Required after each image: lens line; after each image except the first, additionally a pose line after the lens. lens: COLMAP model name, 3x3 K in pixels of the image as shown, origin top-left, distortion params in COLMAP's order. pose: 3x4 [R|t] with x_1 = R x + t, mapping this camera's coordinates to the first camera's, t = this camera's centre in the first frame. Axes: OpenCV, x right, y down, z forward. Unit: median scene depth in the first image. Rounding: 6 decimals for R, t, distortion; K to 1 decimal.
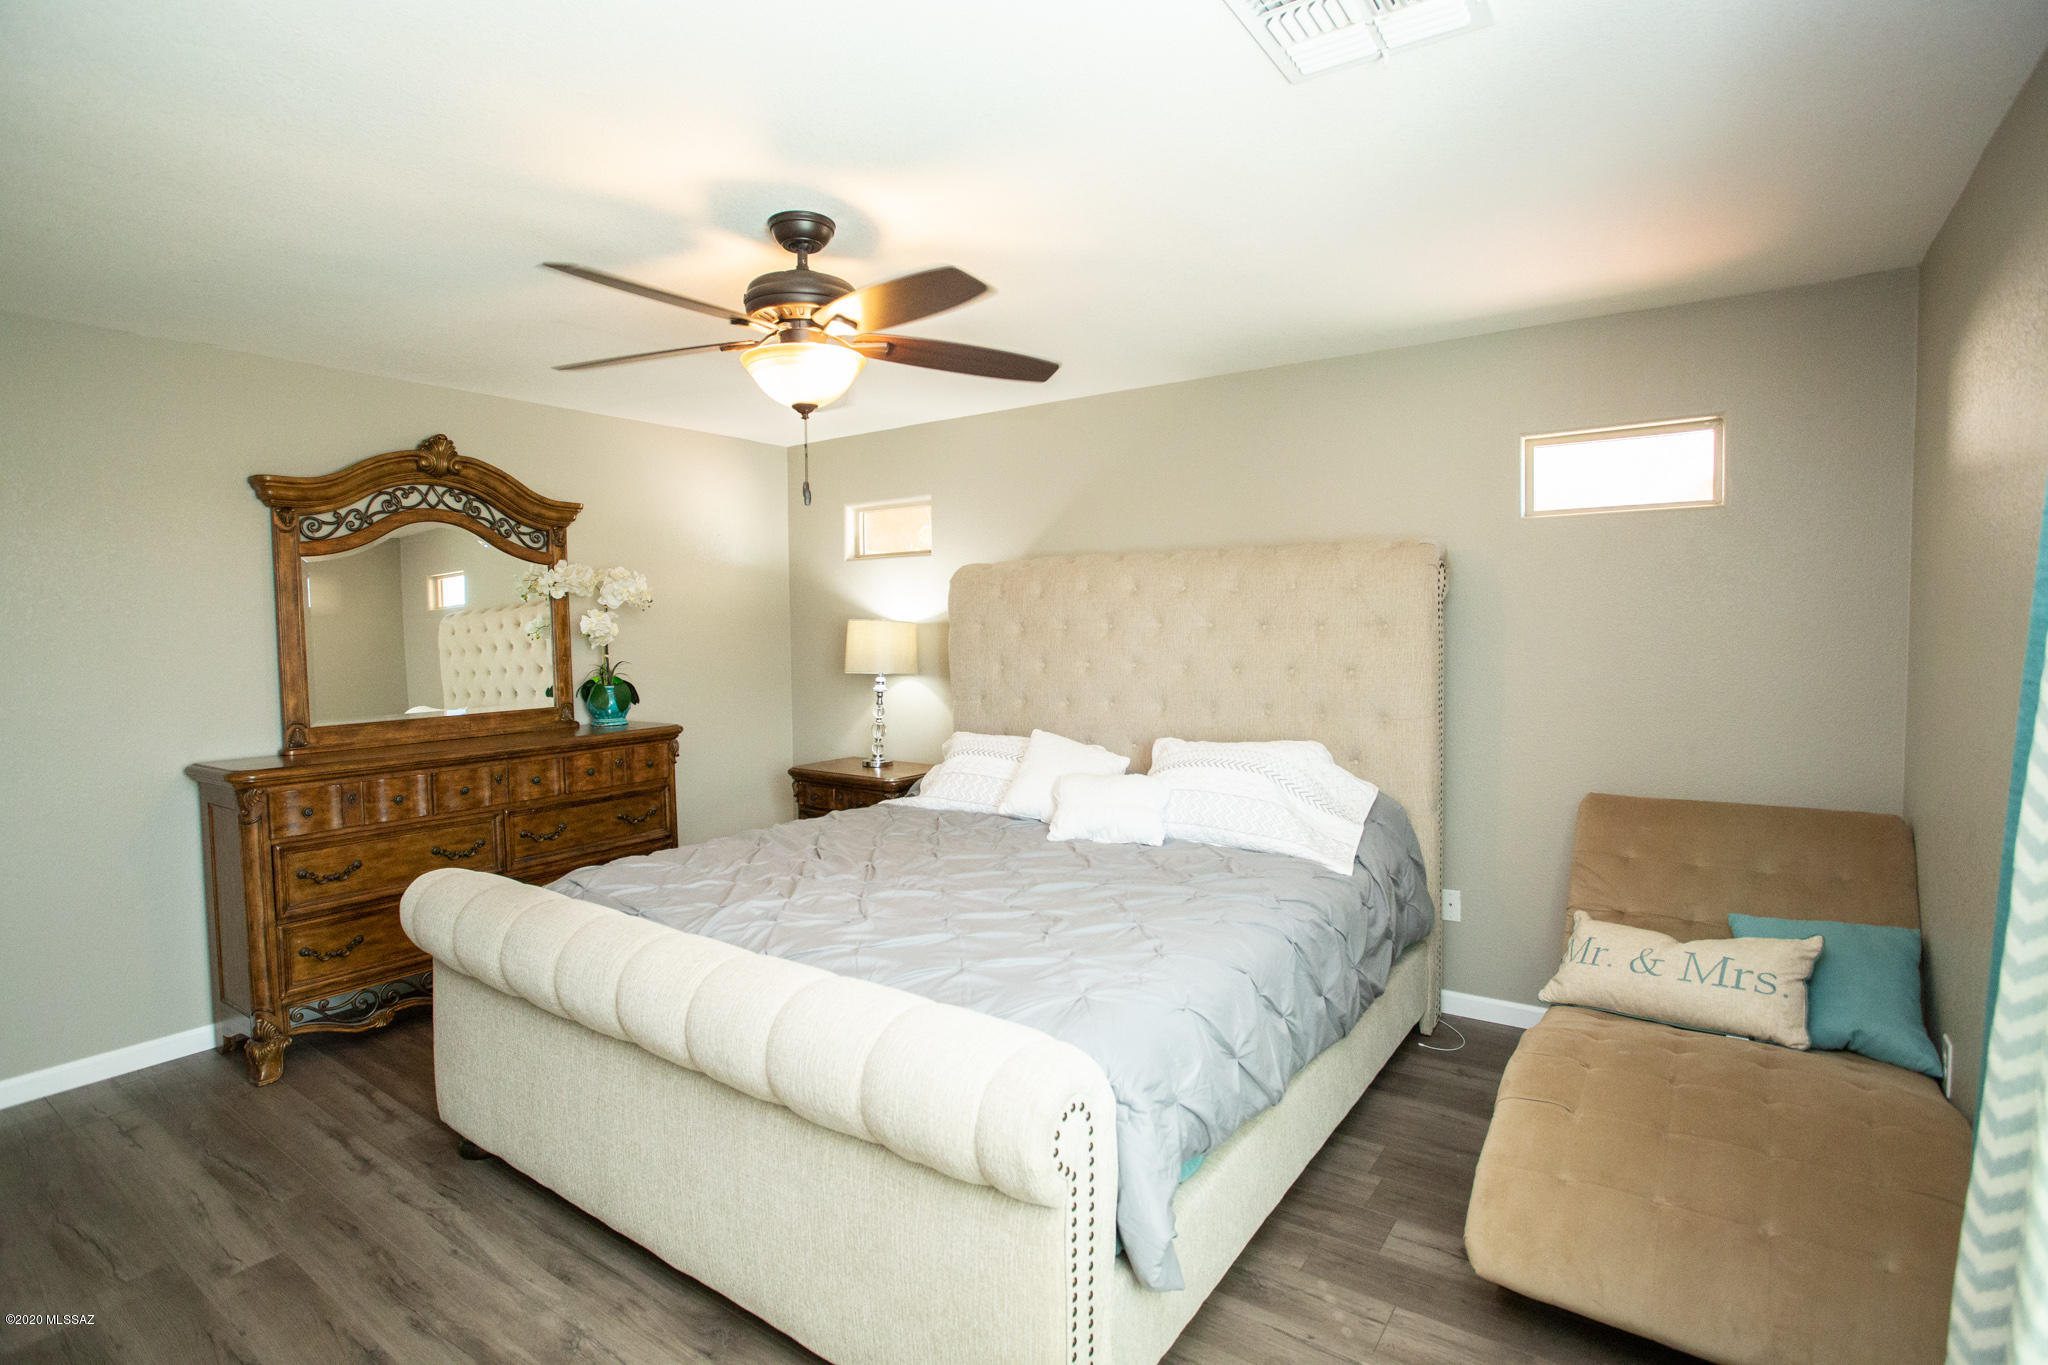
lens RADIAL K [[997.7, 0, 1031.6], [0, 997.7, 667.7], [0, 0, 1]] dist [-0.075200, 0.035644]
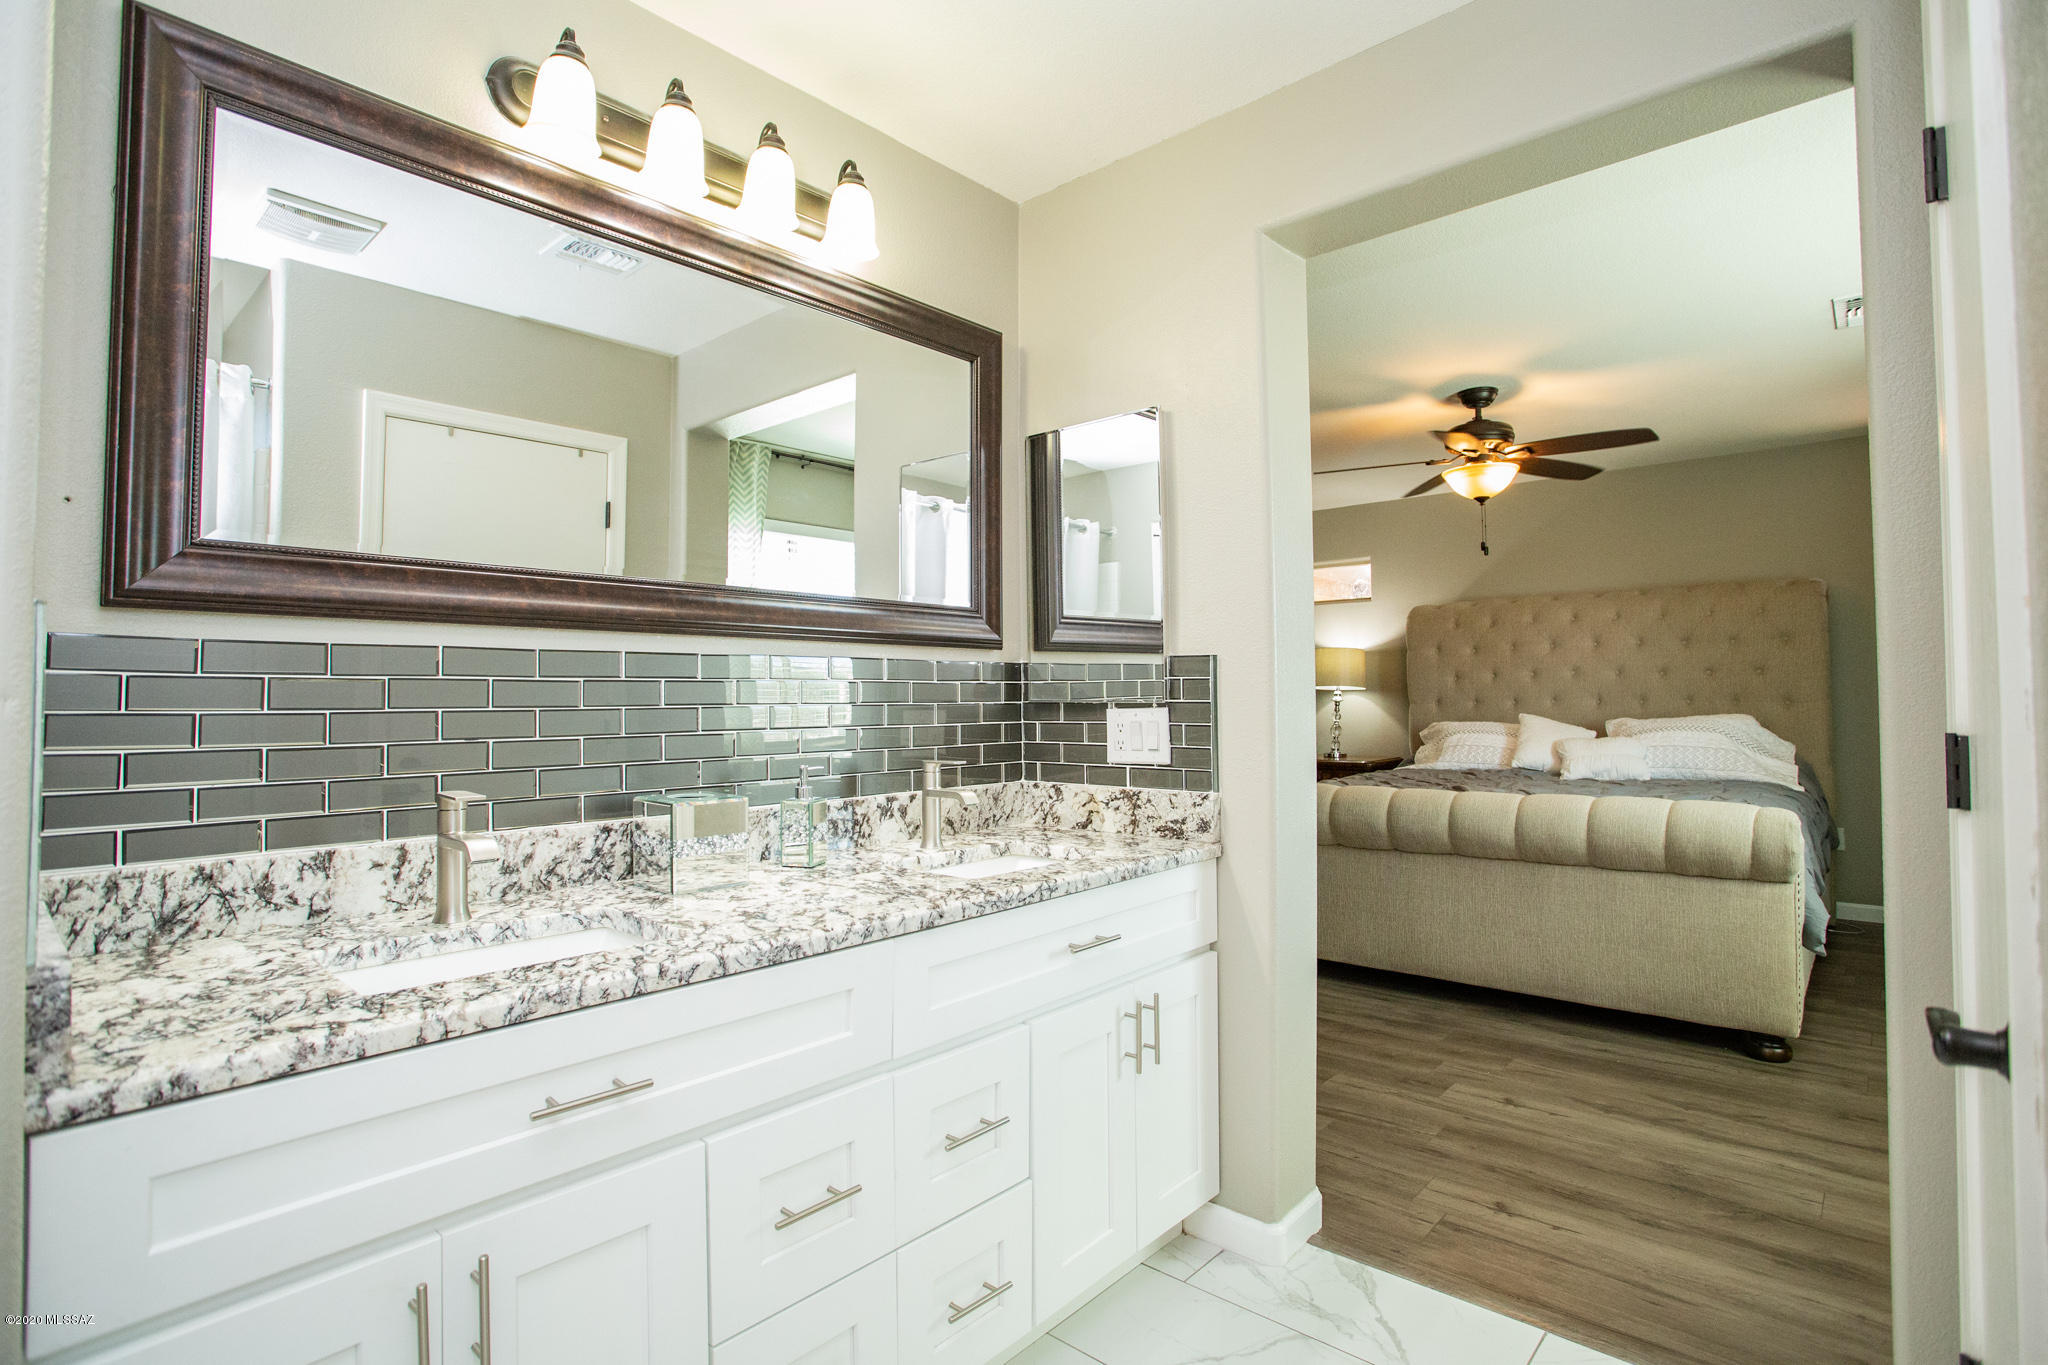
lens RADIAL K [[997.7, 0, 1031.6], [0, 997.7, 667.7], [0, 0, 1]] dist [-0.075200, 0.035644]
pose [[0.992121, 0.000056, -0.125282, -0.540031], [-0.009088, 0.997397, -0.071526, 0.106996], [0.124951, 0.072101, 0.989540, -0.514823]]
